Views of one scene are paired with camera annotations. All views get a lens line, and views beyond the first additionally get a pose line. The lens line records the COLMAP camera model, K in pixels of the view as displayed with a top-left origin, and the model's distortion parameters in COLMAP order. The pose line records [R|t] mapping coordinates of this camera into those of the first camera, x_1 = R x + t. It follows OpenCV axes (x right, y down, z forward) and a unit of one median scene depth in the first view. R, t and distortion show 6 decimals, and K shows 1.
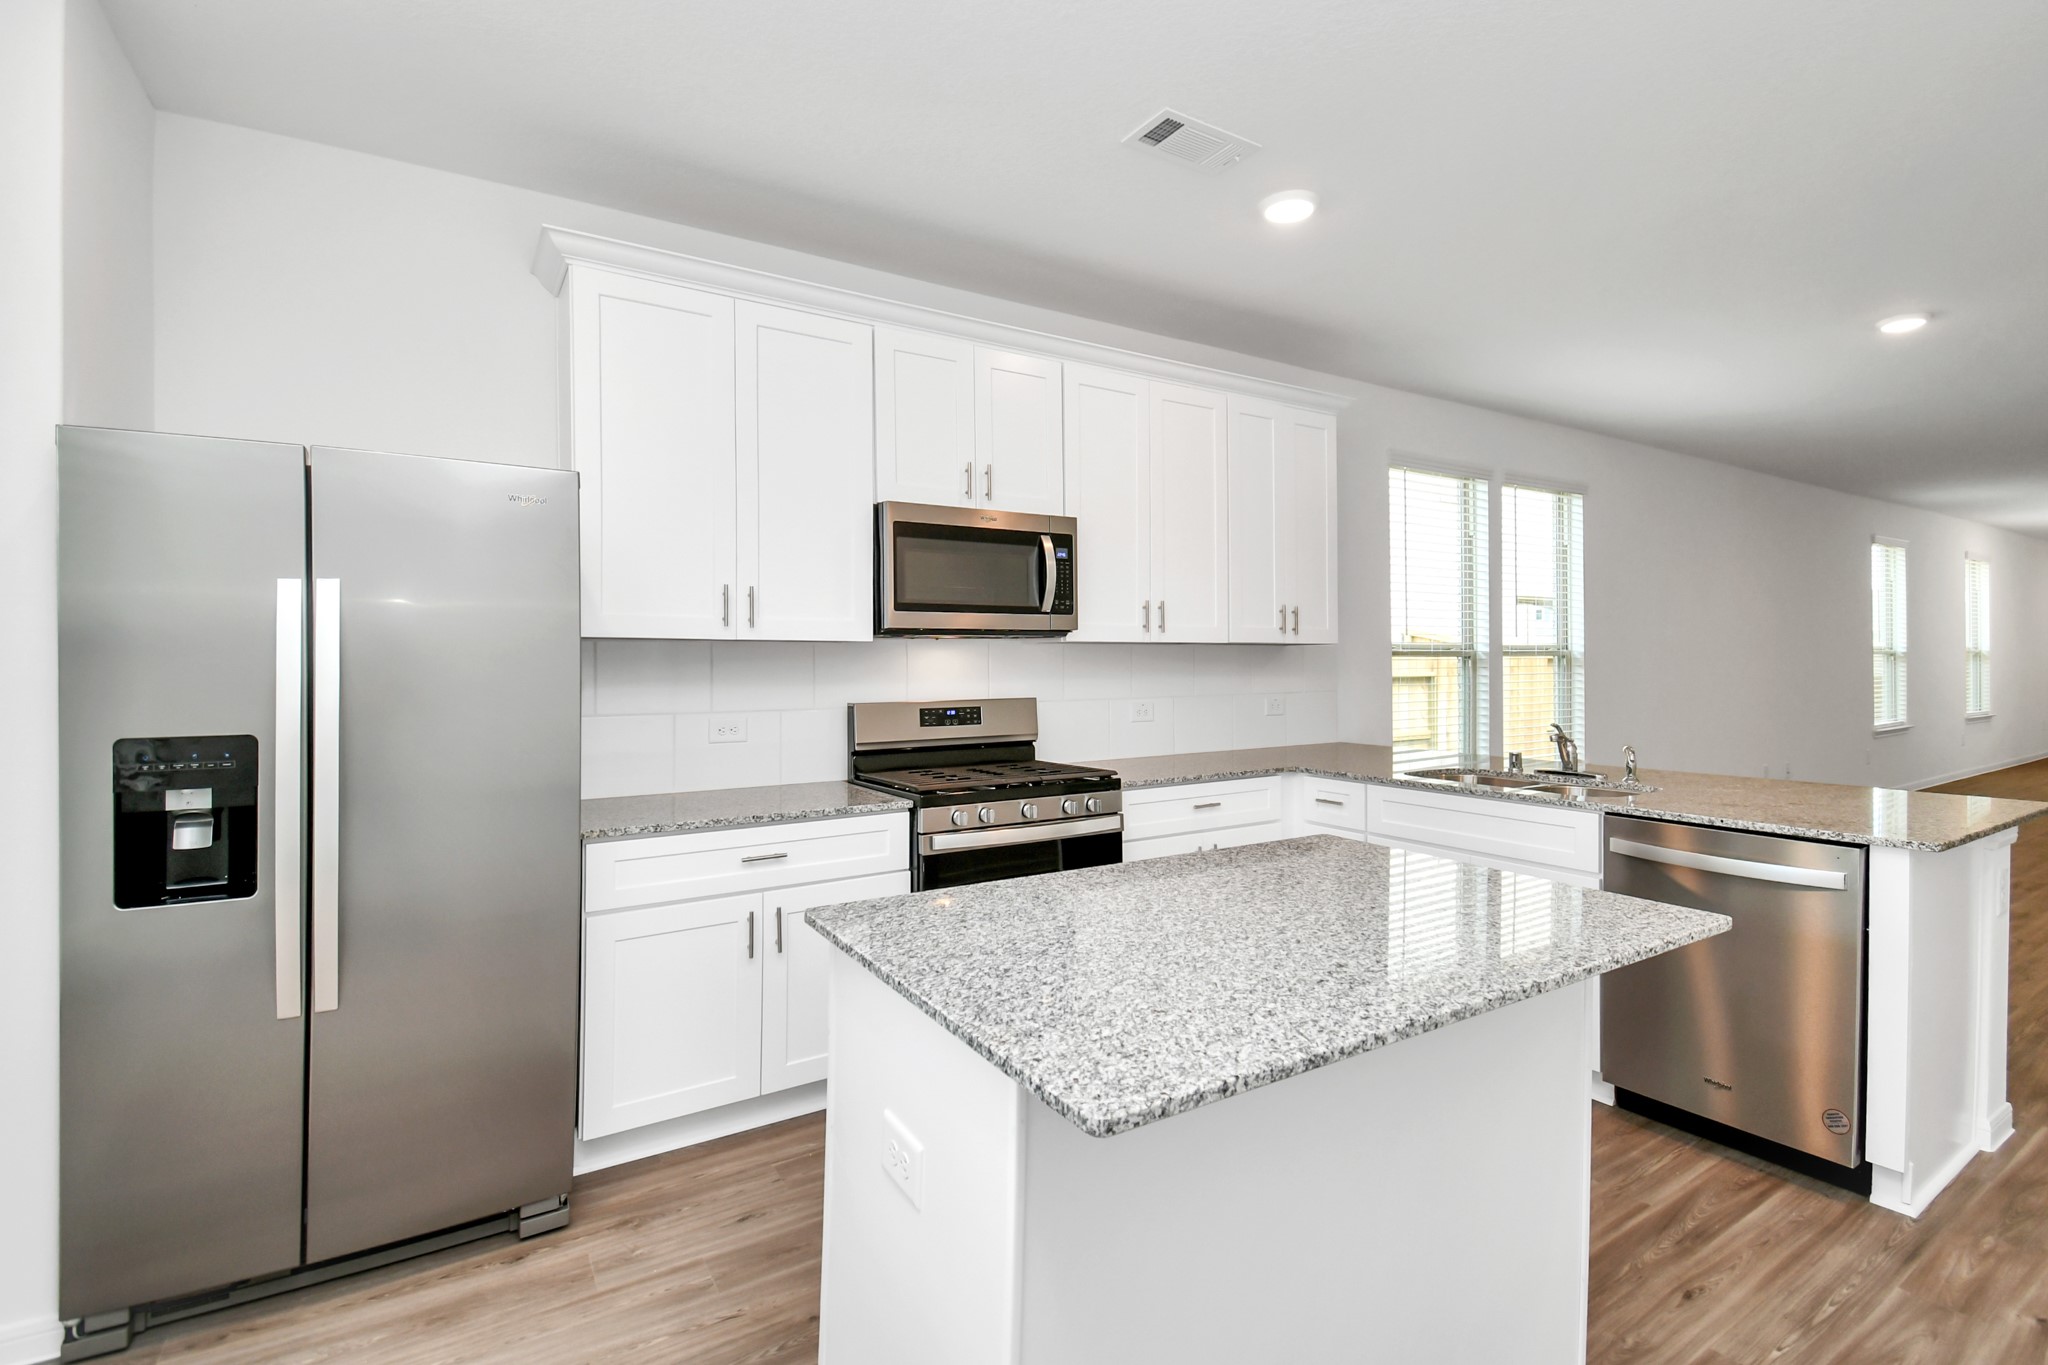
lens RADIAL K [[934.7, 0, 1001.6], [0, 934.7, 670.9], [0, 0, 1]] dist [-0.006482, -0.005123]
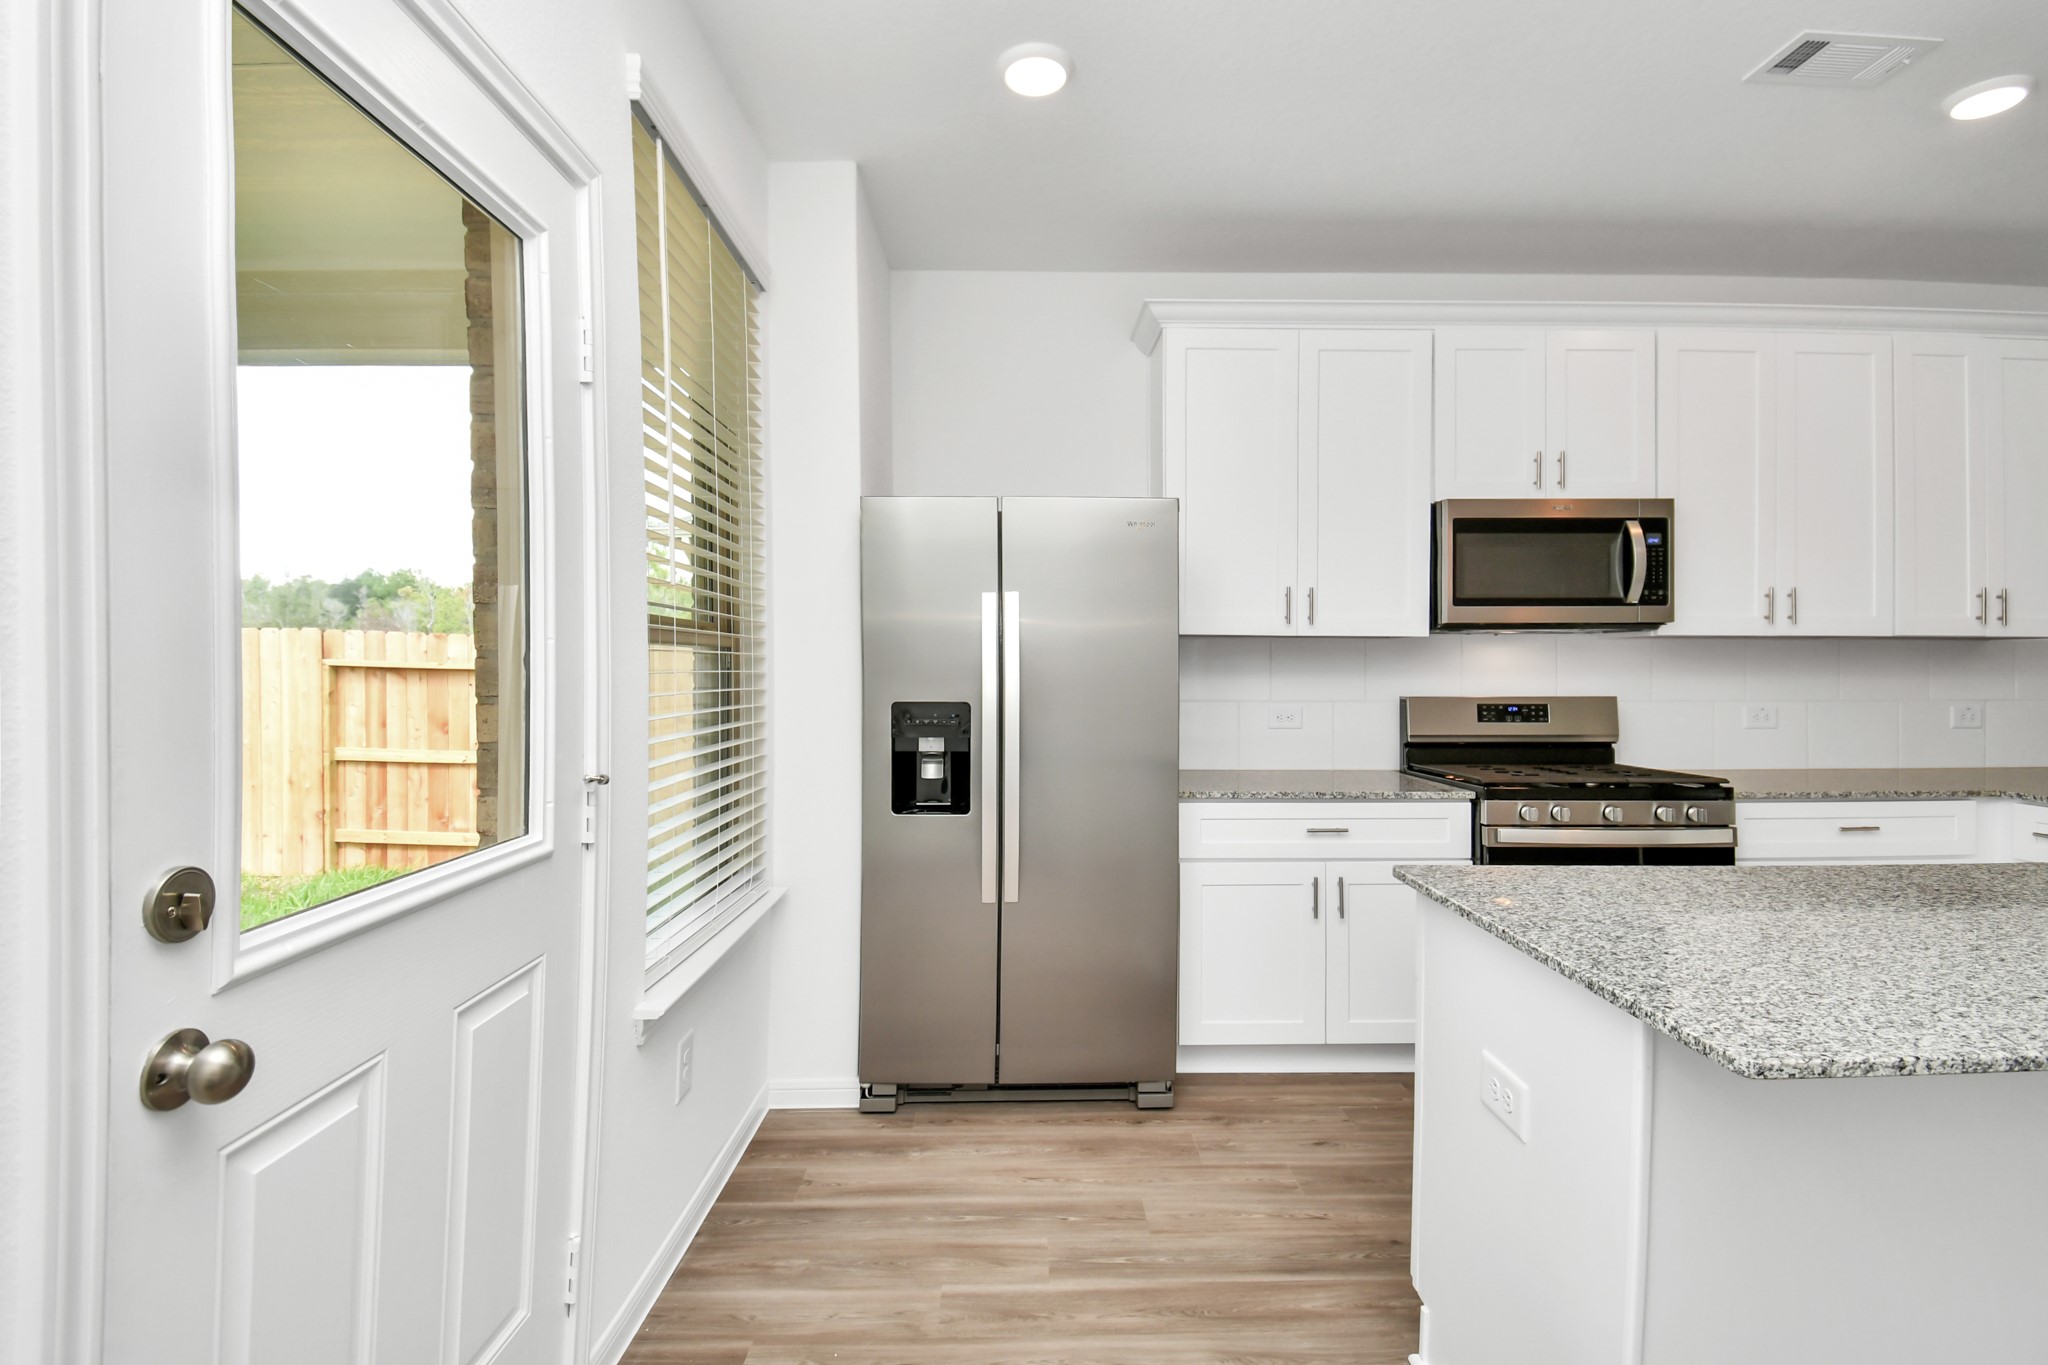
lens RADIAL K [[890.7, 0, 1024.1], [0, 890.7, 667.0], [0, 0, 1]] dist [0.030981, -0.026919]
pose [[0.863576, 0.007250, -0.504167, -0.025917], [-0.011285, 0.999924, -0.004951, 0.012746], [0.504093, 0.009965, 0.863592, -0.081240]]
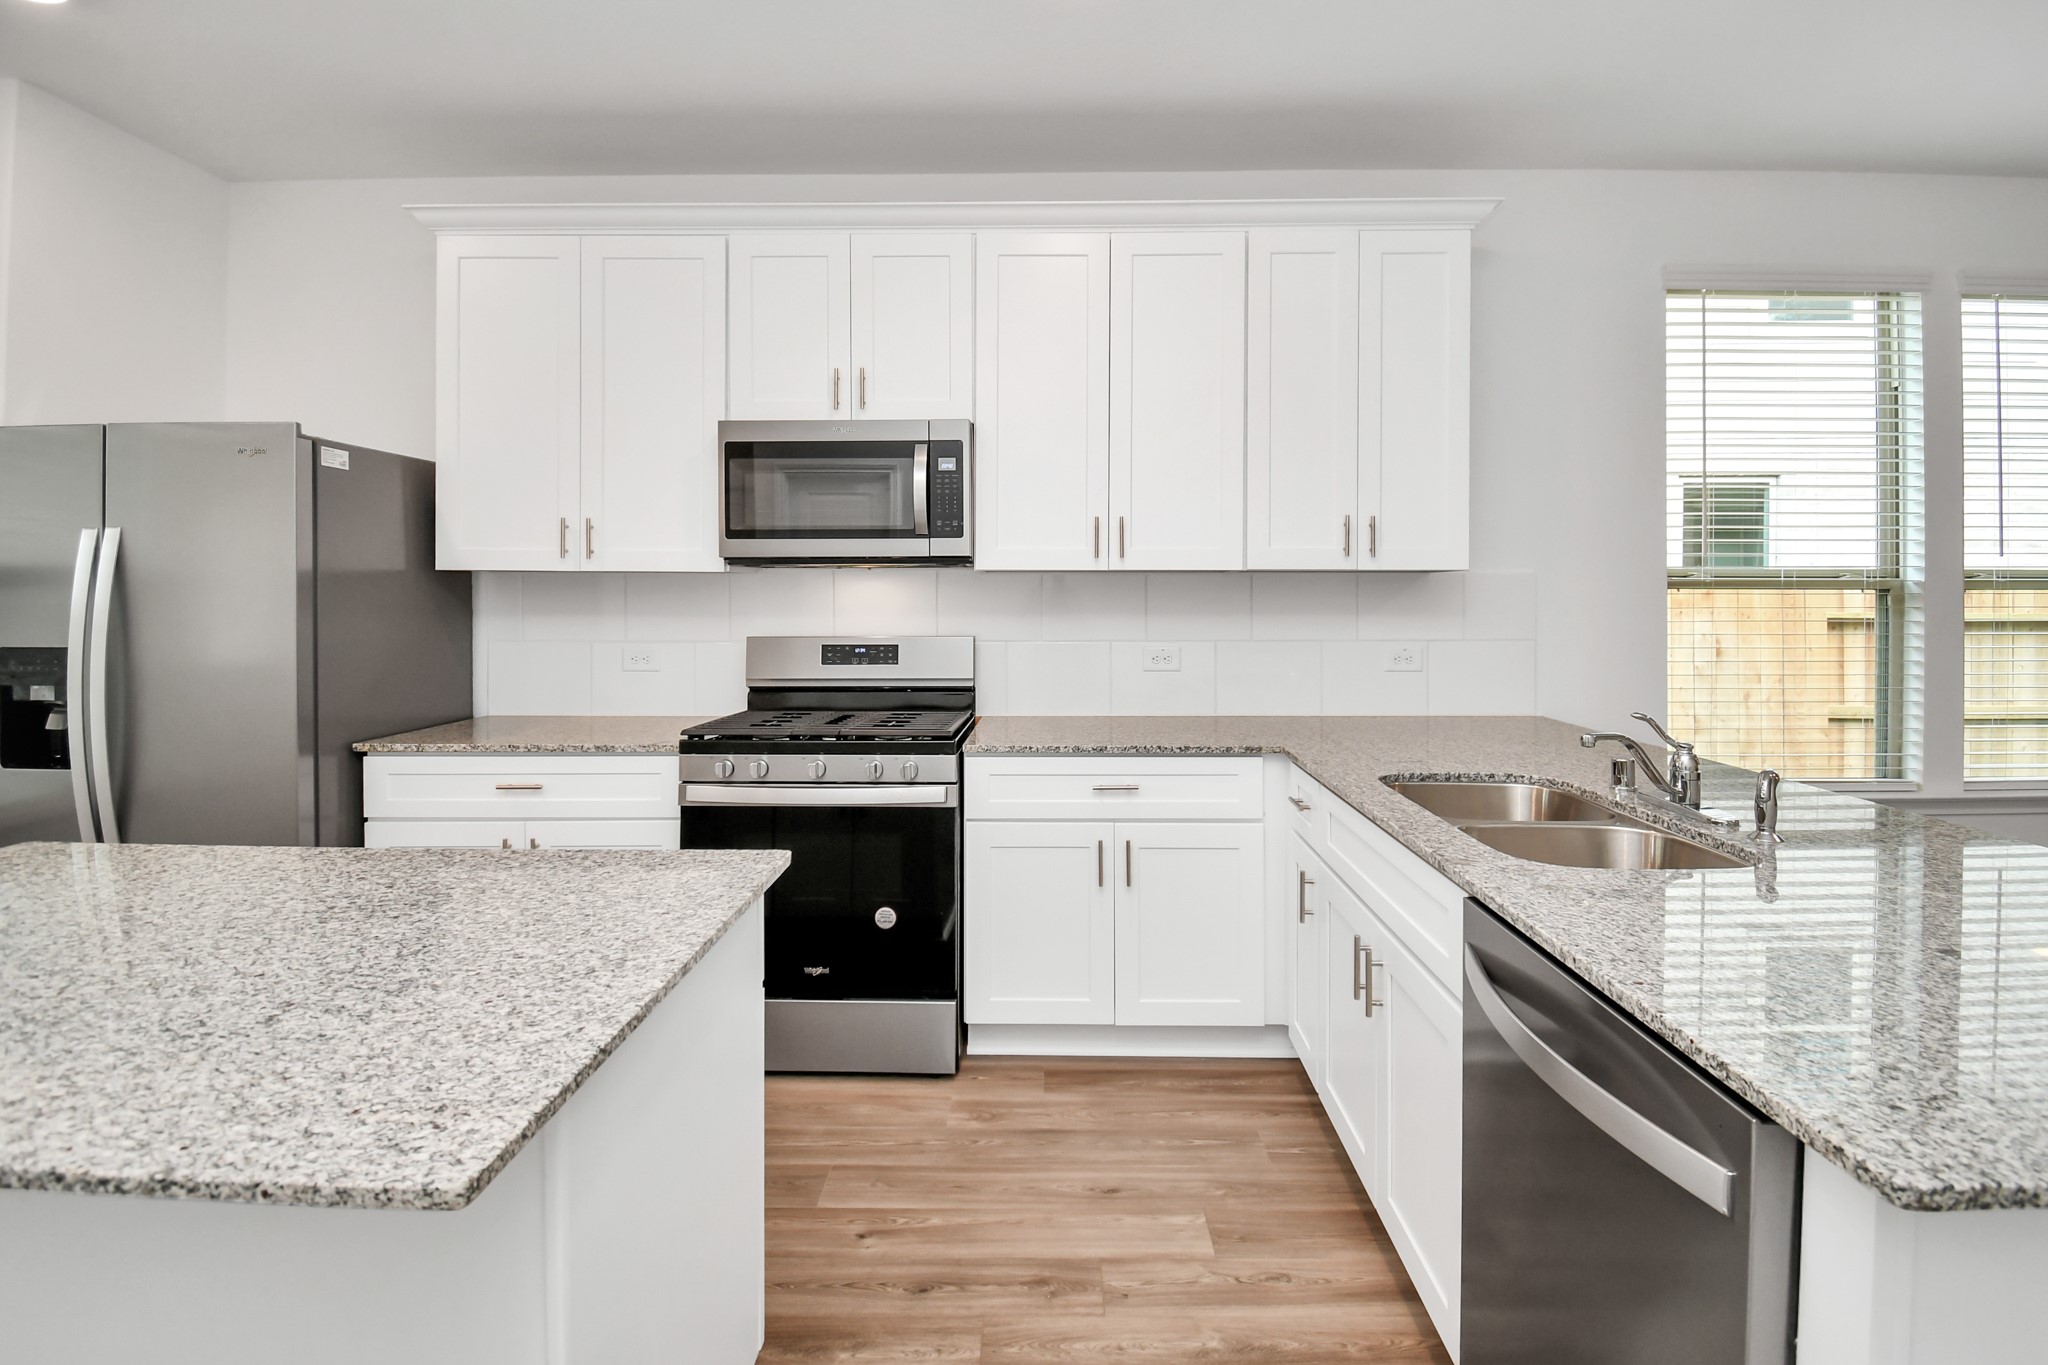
lens RADIAL K [[930.7, 0, 1026.3], [0, 930.7, 589.4], [0, 0, 1]] dist [-0.004072, -0.000456]
pose [[0.851014, 0.005720, -0.525113, 0.617063], [-0.010732, 0.999921, -0.006501, -0.010440], [0.525034, 0.011168, 0.851008, 0.366525]]
